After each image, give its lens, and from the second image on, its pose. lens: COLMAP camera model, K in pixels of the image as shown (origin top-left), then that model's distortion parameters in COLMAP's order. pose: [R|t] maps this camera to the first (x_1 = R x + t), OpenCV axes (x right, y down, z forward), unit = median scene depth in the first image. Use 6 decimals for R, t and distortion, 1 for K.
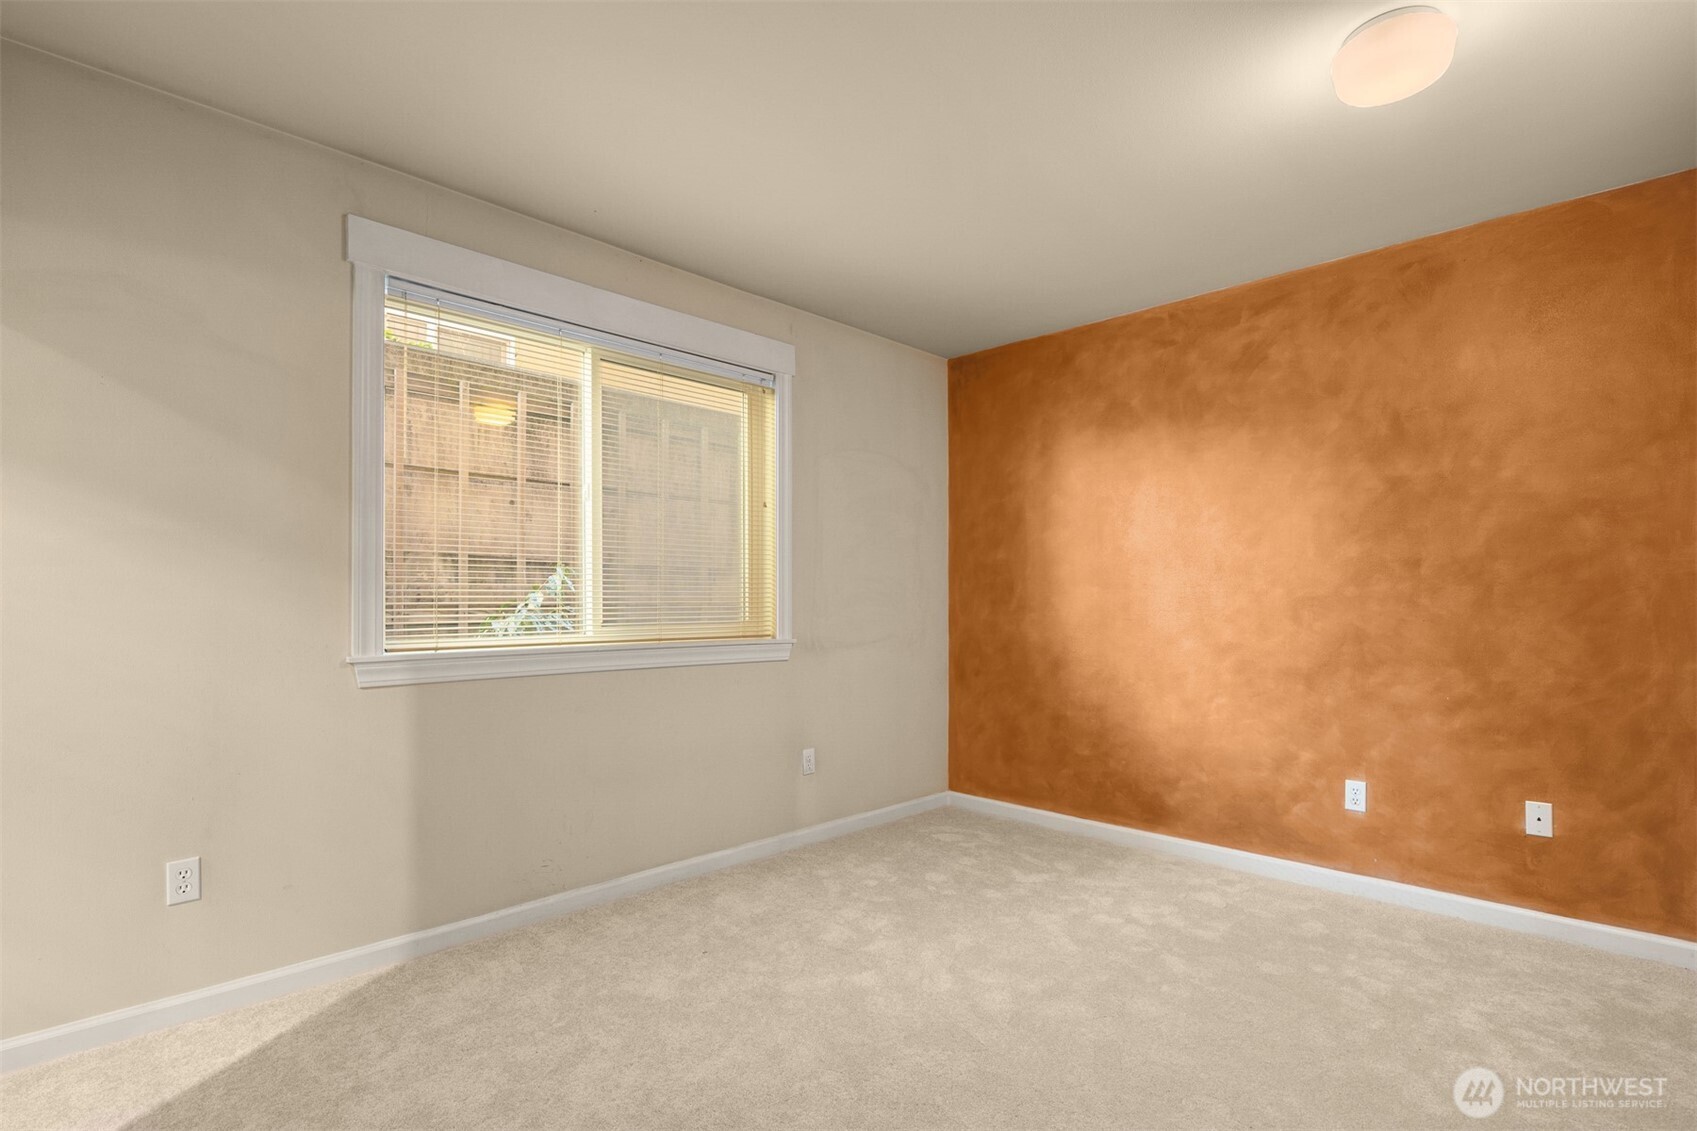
lens RADIAL K [[825.3, 0, 795.1], [0, 825.3, 610.9], [0, 0, 1]] dist [0.005688, -0.003947]
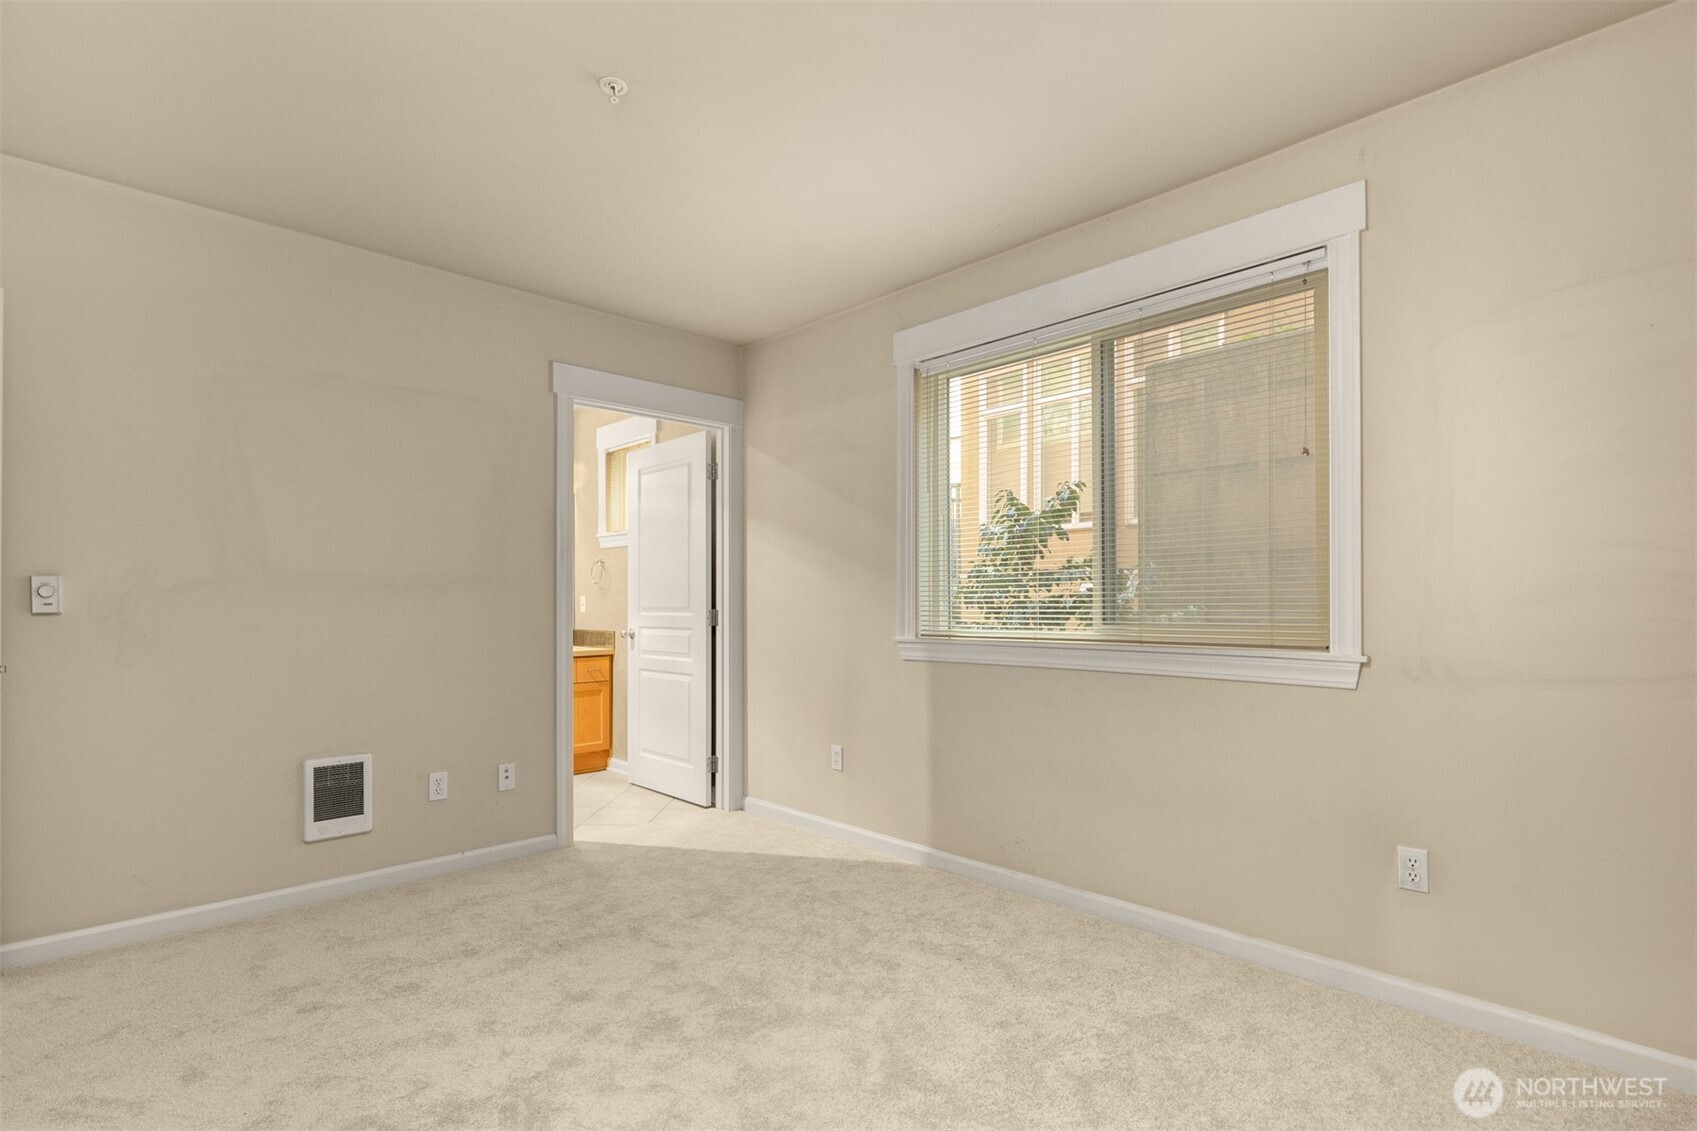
lens RADIAL K [[825.3, 0, 848.6], [0, 825.3, 574.3], [0, 0, 1]] dist [0.005688, -0.003947]
pose [[0.006416, -0.032710, -0.999444, 0.768793], [-0.006304, 0.999444, -0.032751, -0.006640], [0.999960, 0.006510, 0.006206, 0.745146]]
